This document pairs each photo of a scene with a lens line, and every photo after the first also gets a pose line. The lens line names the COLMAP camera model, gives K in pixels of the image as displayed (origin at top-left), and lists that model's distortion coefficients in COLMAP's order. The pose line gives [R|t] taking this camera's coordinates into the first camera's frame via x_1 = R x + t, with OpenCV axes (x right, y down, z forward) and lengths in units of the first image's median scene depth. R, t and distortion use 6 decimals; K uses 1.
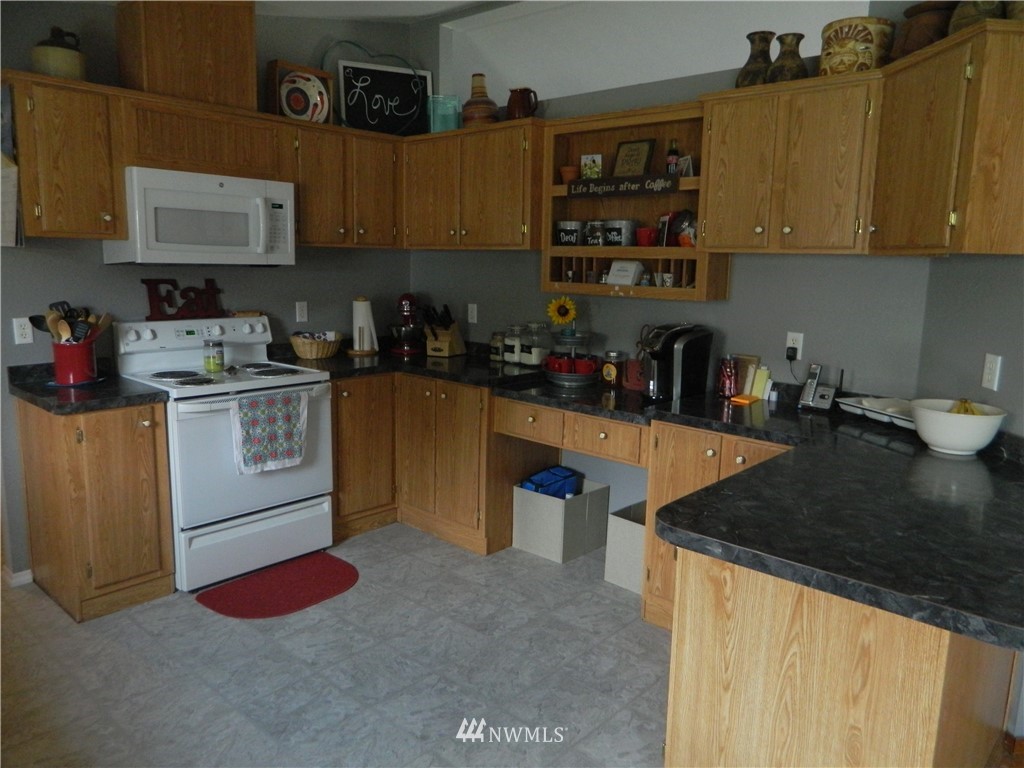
lens RADIAL K [[753.4, 0, 513.8], [0, 753.4, 381.8], [0, 0, 1]] dist [0.001817, 0.001217]
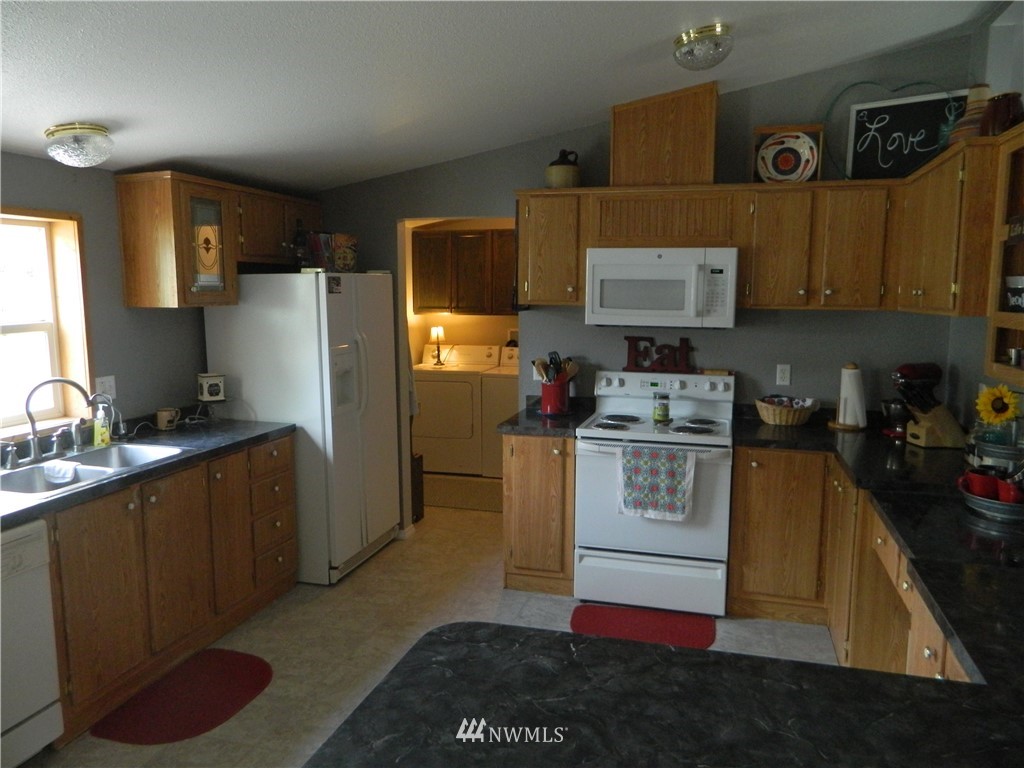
lens RADIAL K [[753.4, 0, 512.4], [0, 753.4, 383.0], [0, 0, 1]] dist [0.001817, 0.001217]
pose [[0.441025, 0.093902, -0.892569, 0.502429], [-0.144117, 0.989016, 0.032839, -0.075645], [0.885848, 0.114151, 0.449714, 0.306196]]
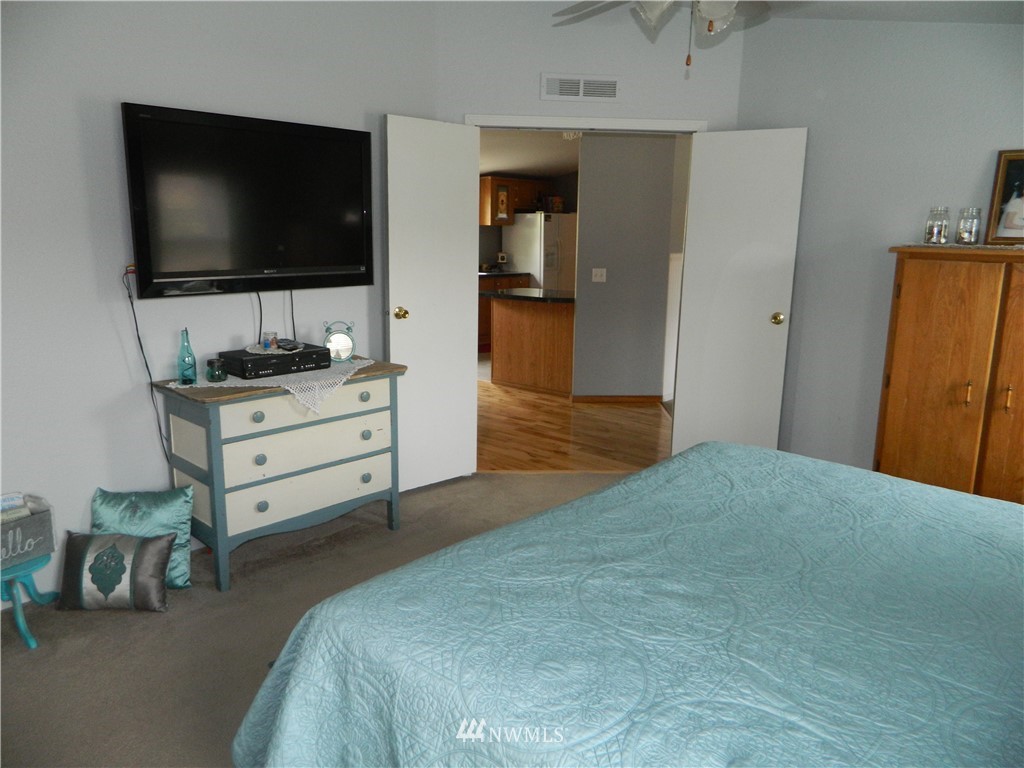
lens RADIAL K [[753.4, 0, 514.4], [0, 753.4, 384.7], [0, 0, 1]] dist [0.001817, 0.001217]
pose [[-0.020006, 0.185474, -0.982445, 2.366056], [-0.180477, 0.965830, 0.186013, -0.042534], [0.983376, 0.181030, 0.014152, 0.519102]]
